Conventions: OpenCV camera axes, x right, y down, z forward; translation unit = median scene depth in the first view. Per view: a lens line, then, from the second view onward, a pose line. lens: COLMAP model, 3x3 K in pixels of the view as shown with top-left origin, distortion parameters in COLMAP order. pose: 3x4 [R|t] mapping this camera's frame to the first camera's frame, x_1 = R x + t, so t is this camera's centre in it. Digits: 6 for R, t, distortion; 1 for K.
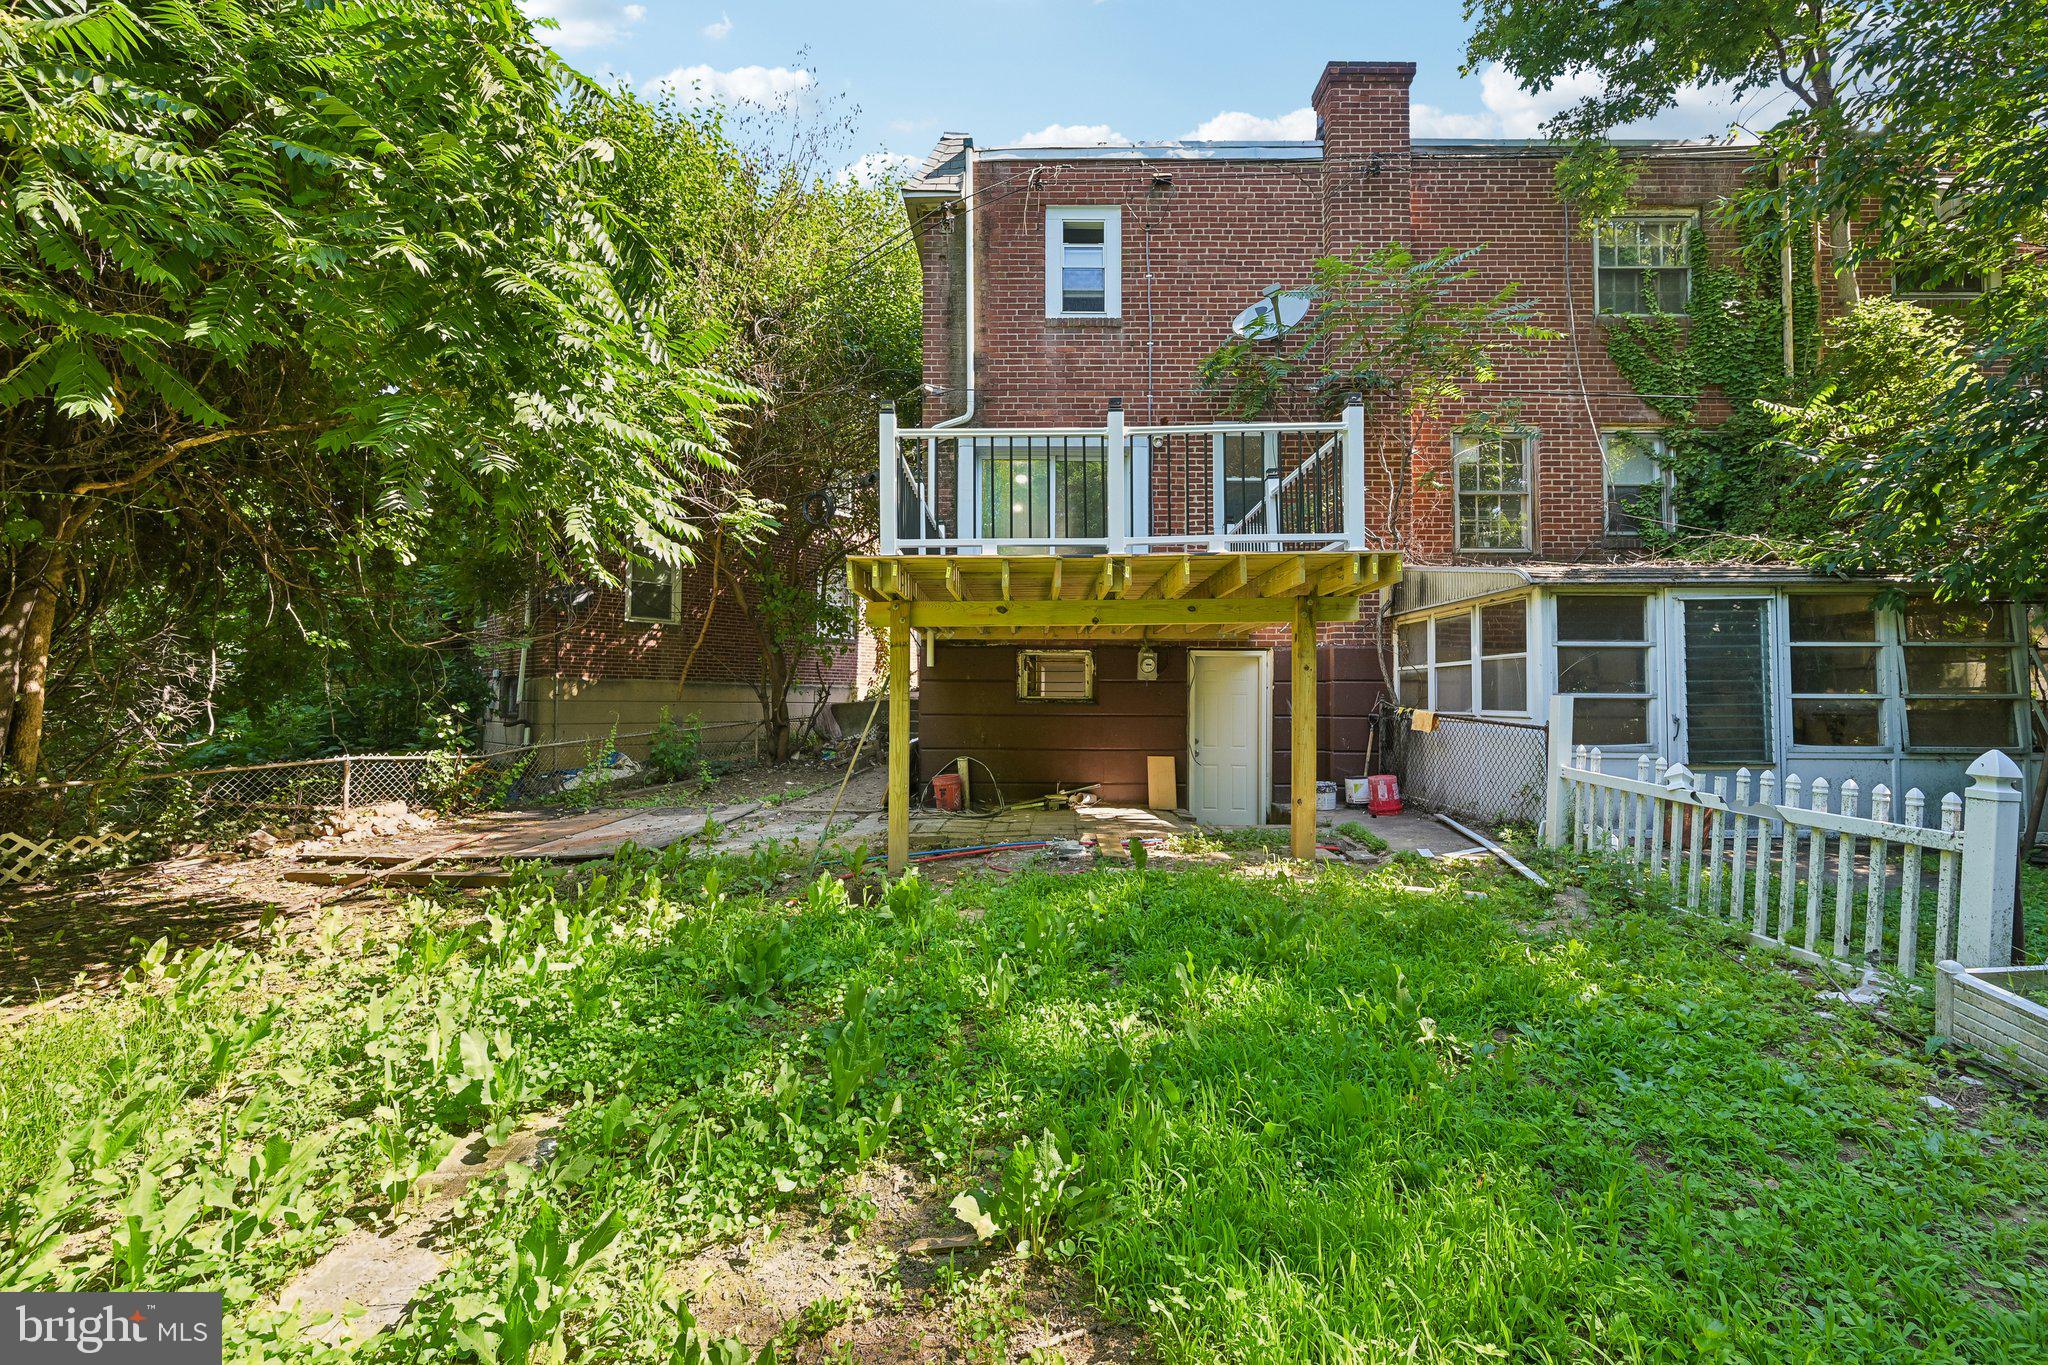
lens RADIAL K [[799.4, 0, 1024.9], [0, 799.4, 688.3], [0, 0, 1]] dist [0.001219, -0.000285]
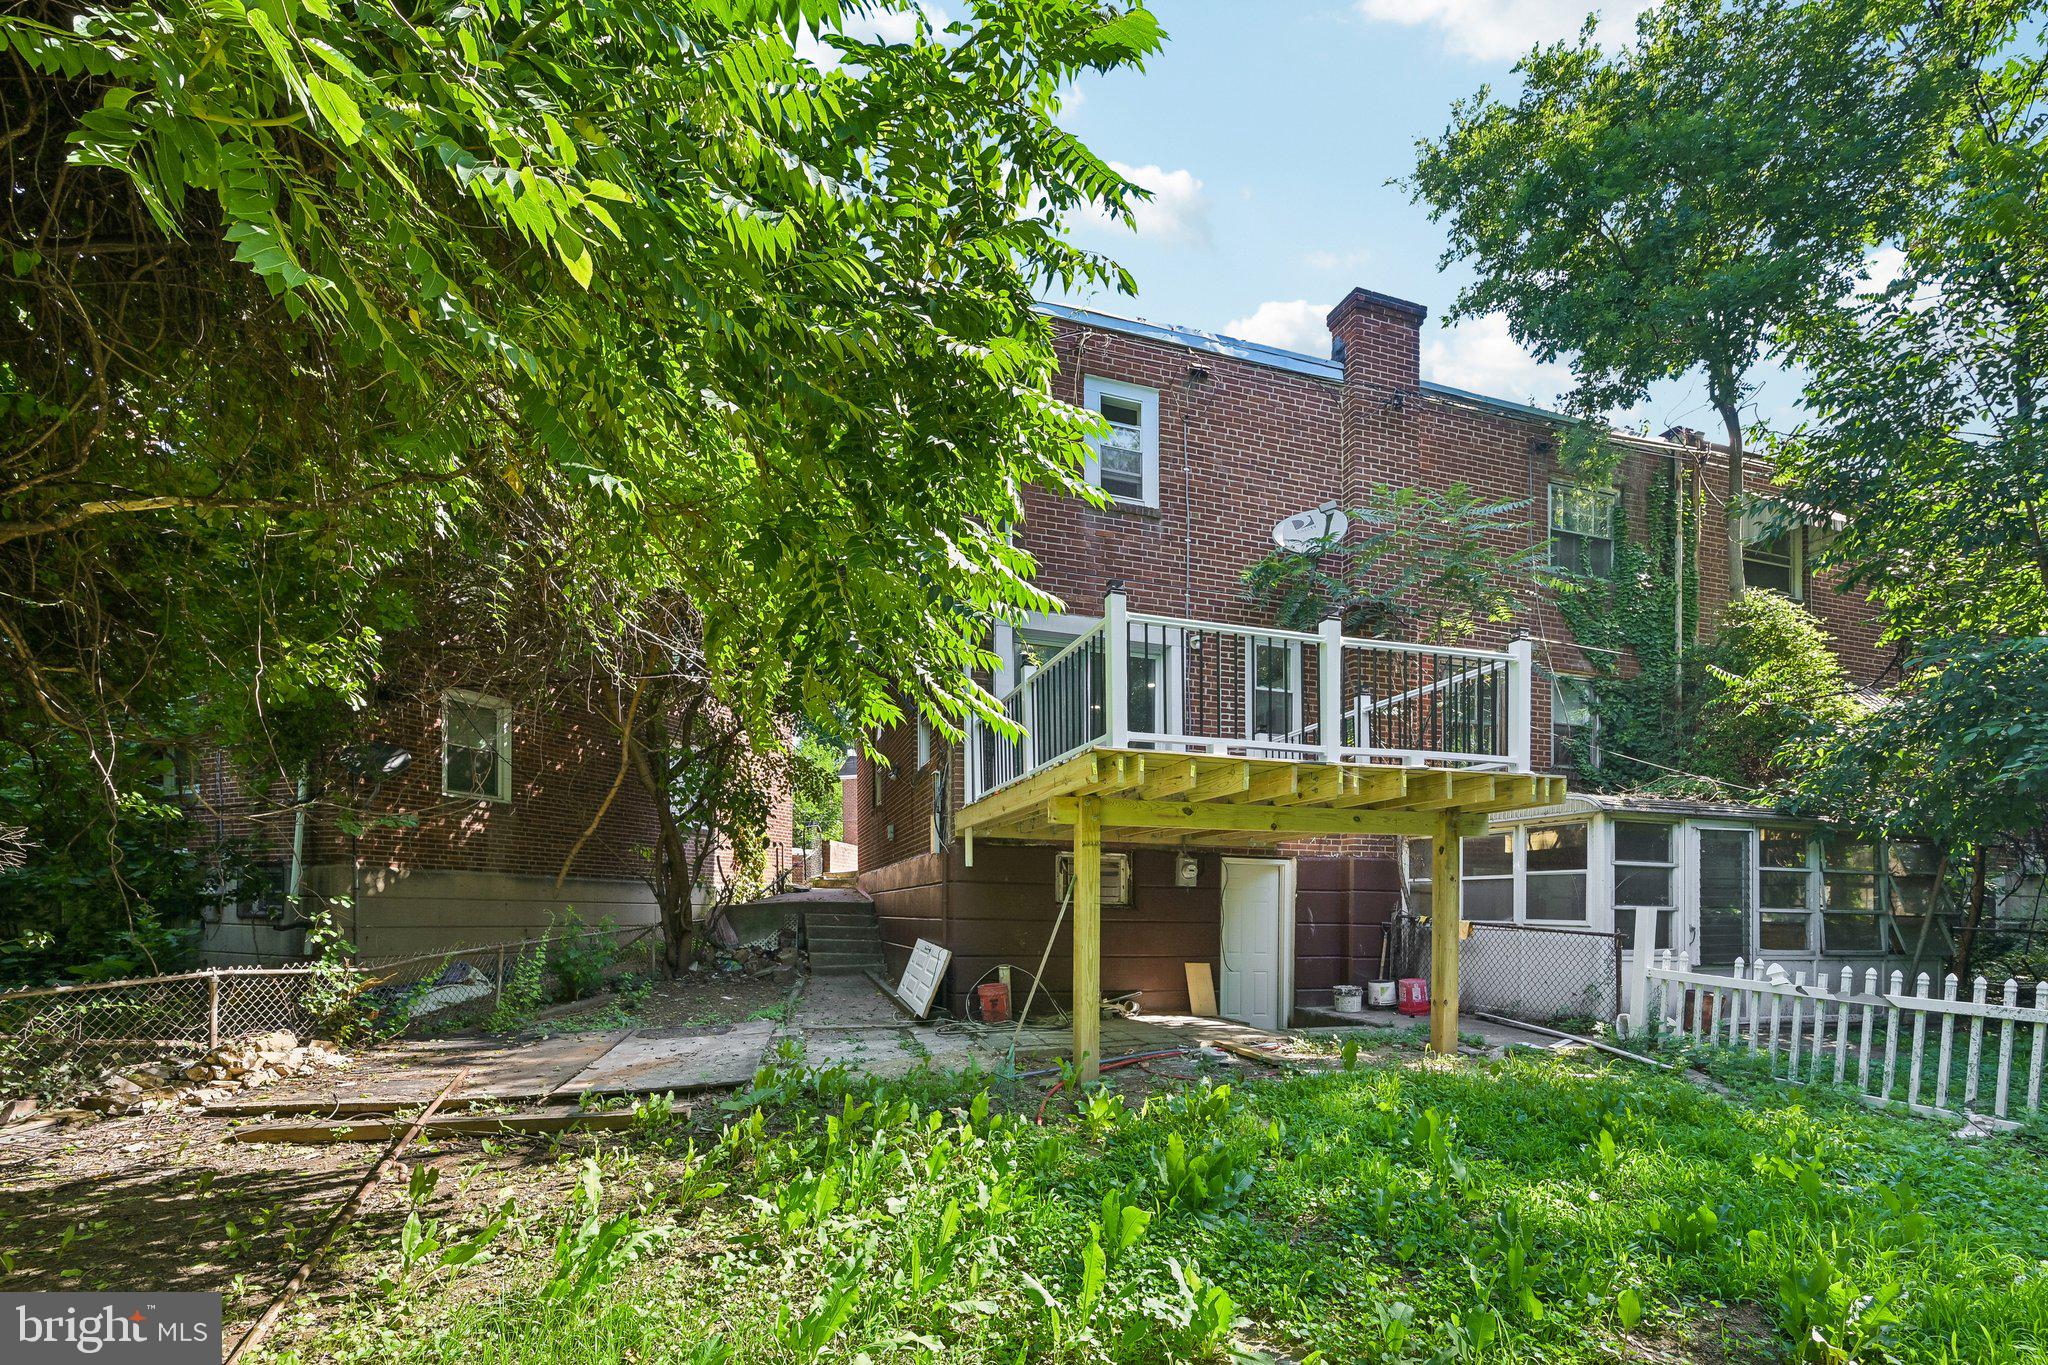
lens RADIAL K [[863.0, 0, 1024.5], [0, 863.0, 925.6], [0, 0, 1]] dist [-0.000688, 0.000268]
pose [[0.953904, 0.006136, 0.300050, -0.369005], [-0.017650, 0.999207, 0.035678, 0.004191], [-0.299593, -0.039330, 0.953256, 0.041279]]
